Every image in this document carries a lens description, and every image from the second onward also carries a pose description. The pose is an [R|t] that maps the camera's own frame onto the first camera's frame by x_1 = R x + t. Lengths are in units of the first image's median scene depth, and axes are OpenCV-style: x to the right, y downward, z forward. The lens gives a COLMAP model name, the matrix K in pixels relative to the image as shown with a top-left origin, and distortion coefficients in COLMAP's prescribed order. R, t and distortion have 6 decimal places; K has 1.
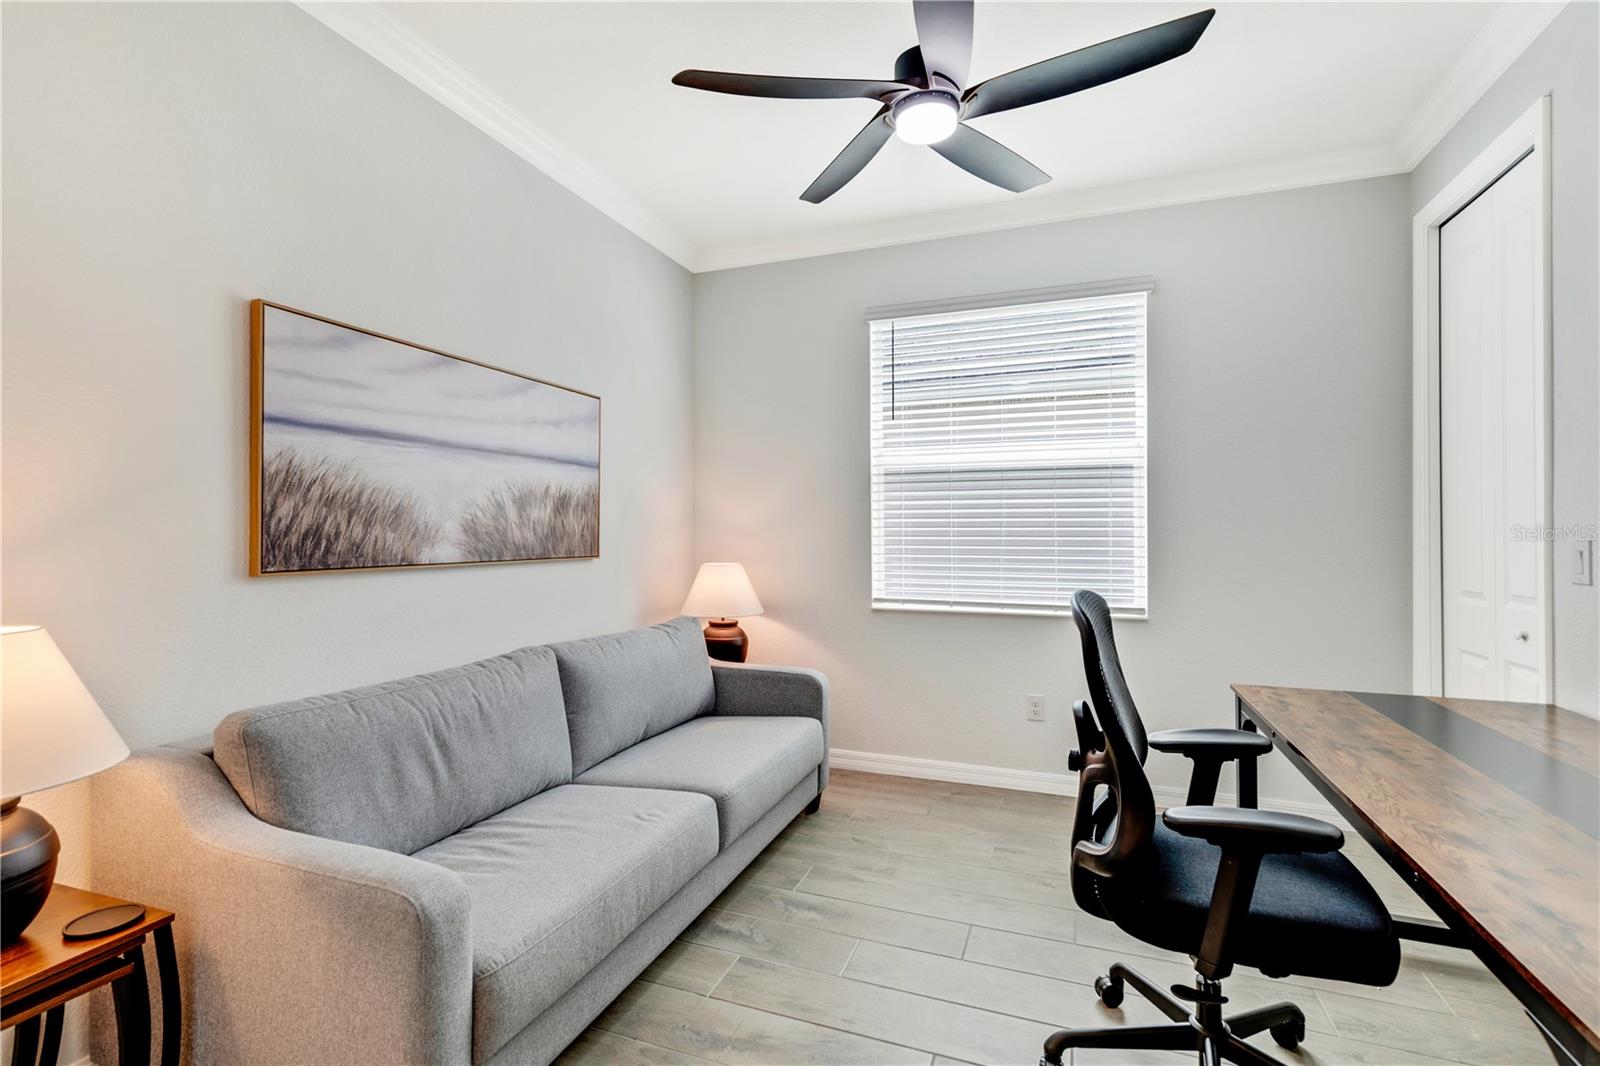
lens RADIAL K [[715.5, 0, 806.8], [0, 715.5, 532.4], [0, 0, 1]] dist [0.001100, -0.000019]
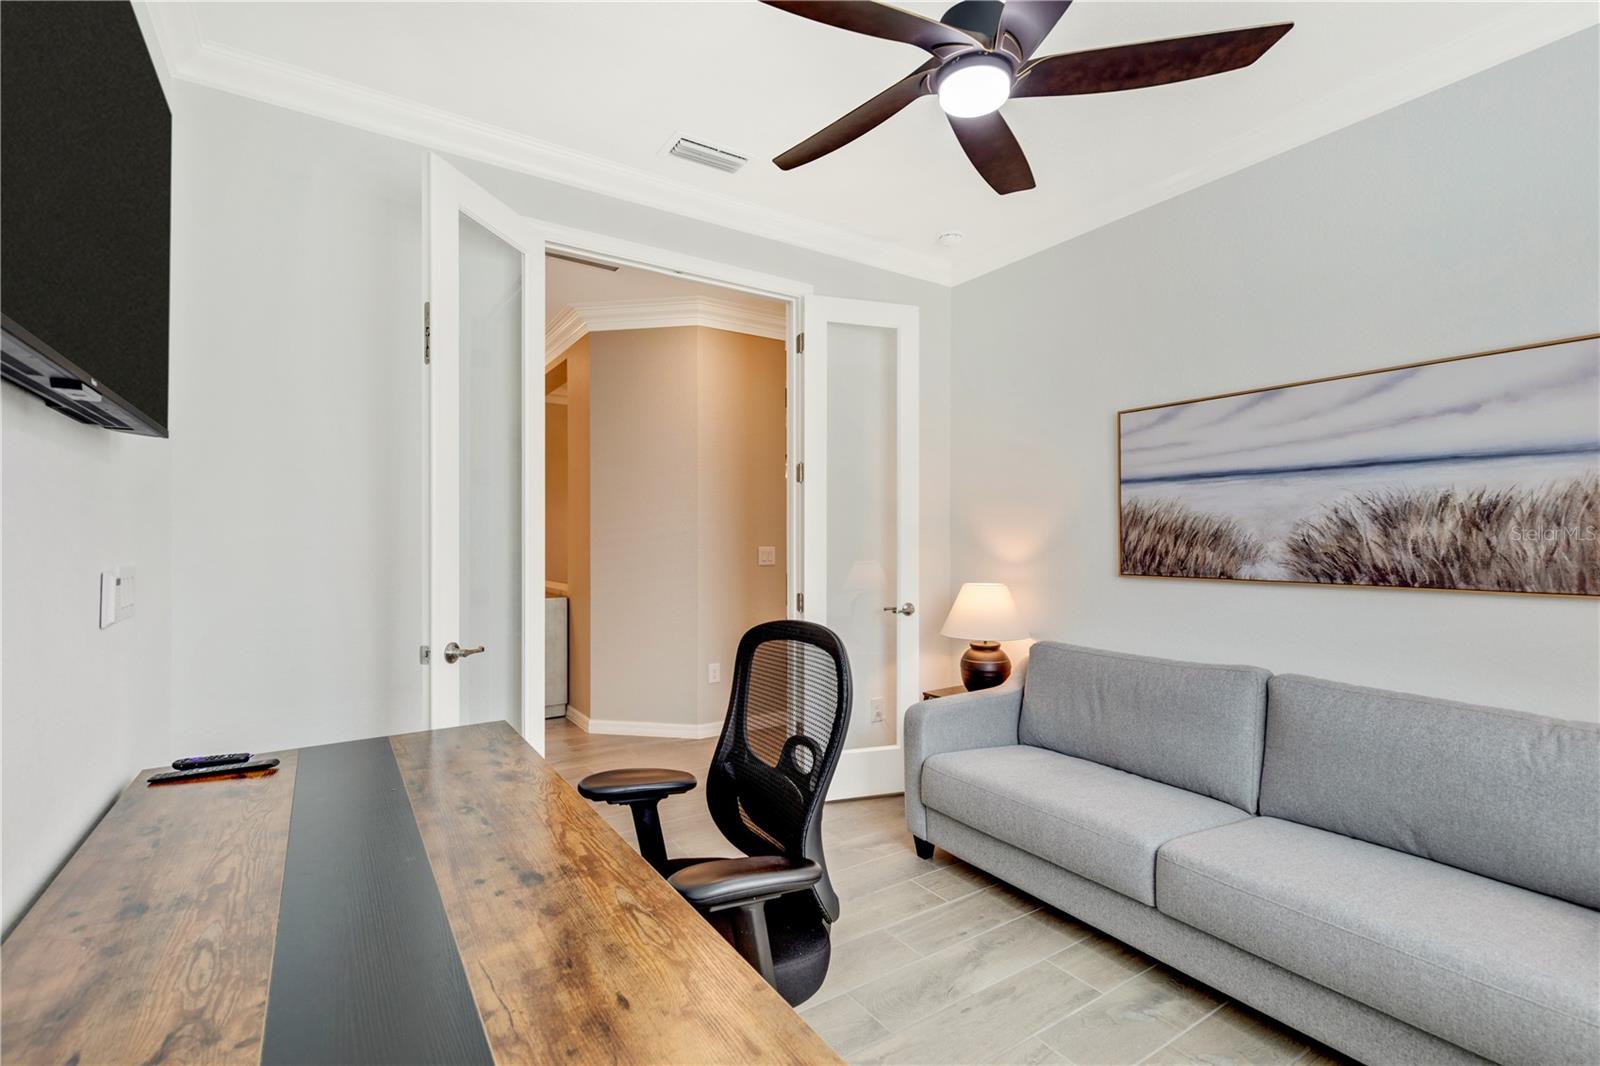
lens RADIAL K [[715.5, 0, 806.8], [0, 715.5, 532.4], [0, 0, 1]] dist [0.001100, -0.000019]
pose [[-0.579989, -0.005943, -0.814602, 0.917058], [0.001910, 0.999961, -0.008655, -0.025606], [0.814622, -0.006576, -0.579955, 1.223649]]
